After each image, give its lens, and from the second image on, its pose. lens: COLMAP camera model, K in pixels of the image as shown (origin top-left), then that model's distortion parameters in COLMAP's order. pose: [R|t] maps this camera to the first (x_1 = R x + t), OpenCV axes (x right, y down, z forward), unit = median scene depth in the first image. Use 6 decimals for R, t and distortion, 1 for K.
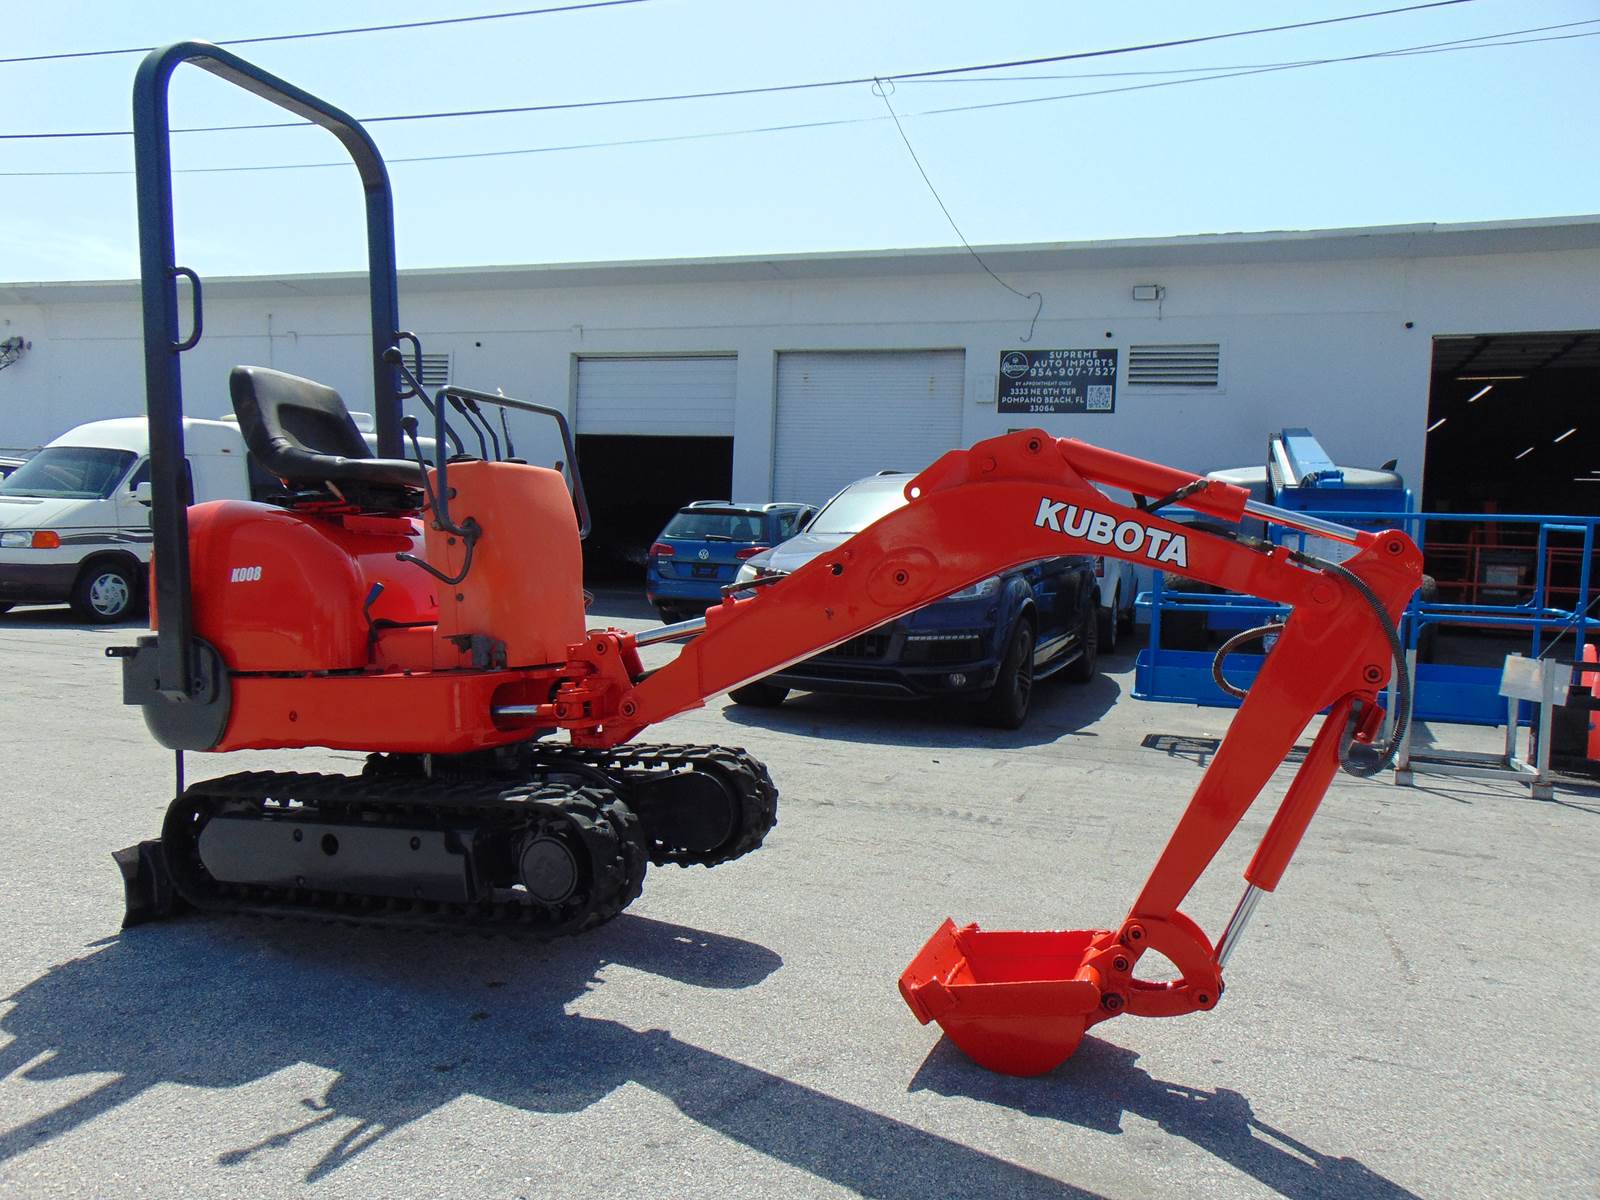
lens RADIAL K [[1207.2, 0, 800.2], [0, 1207.2, 606.1], [0, 0, 1]] dist [-0.035476, 0.083373]
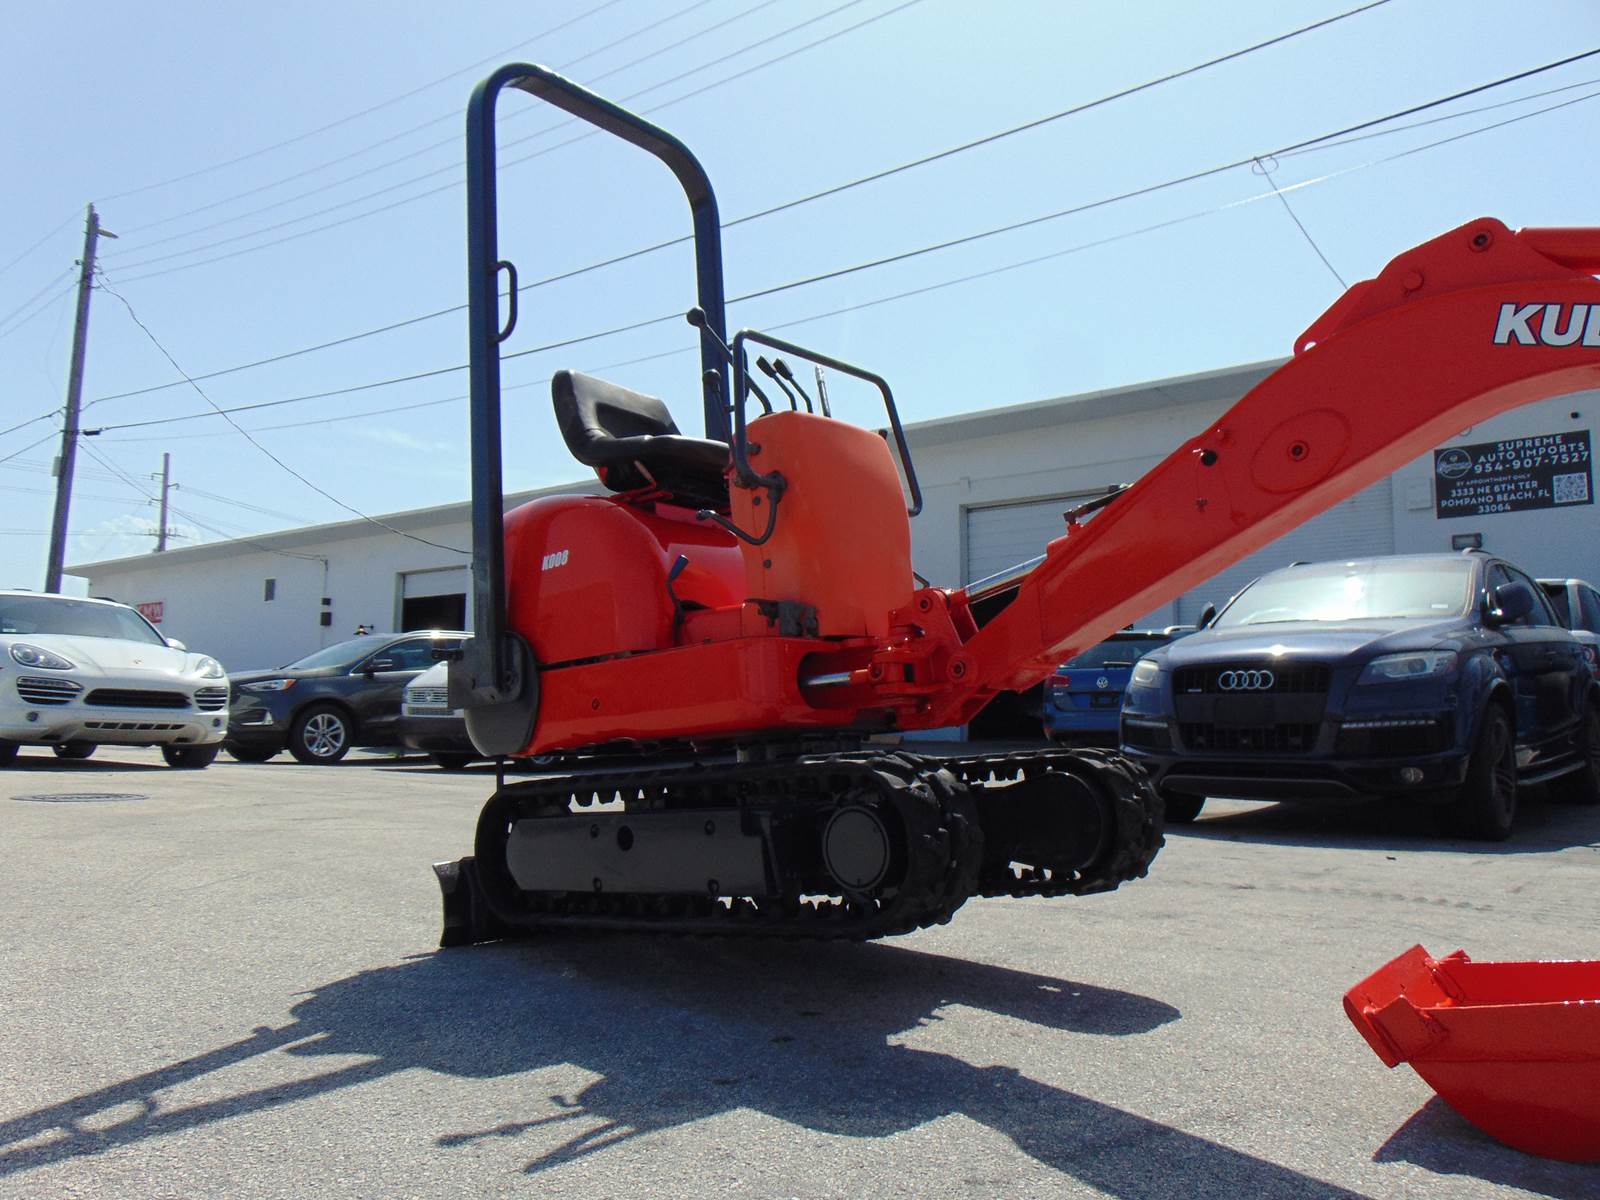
lens RADIAL K [[1207.2, 0, 800.2], [0, 1207.2, 606.1], [0, 0, 1]] dist [-0.035476, 0.083373]
pose [[0.943664, -0.070767, -0.323248, 0.018588], [0.021696, 0.987994, -0.152959, 0.128404], [0.330192, 0.137329, 0.933870, 0.152707]]
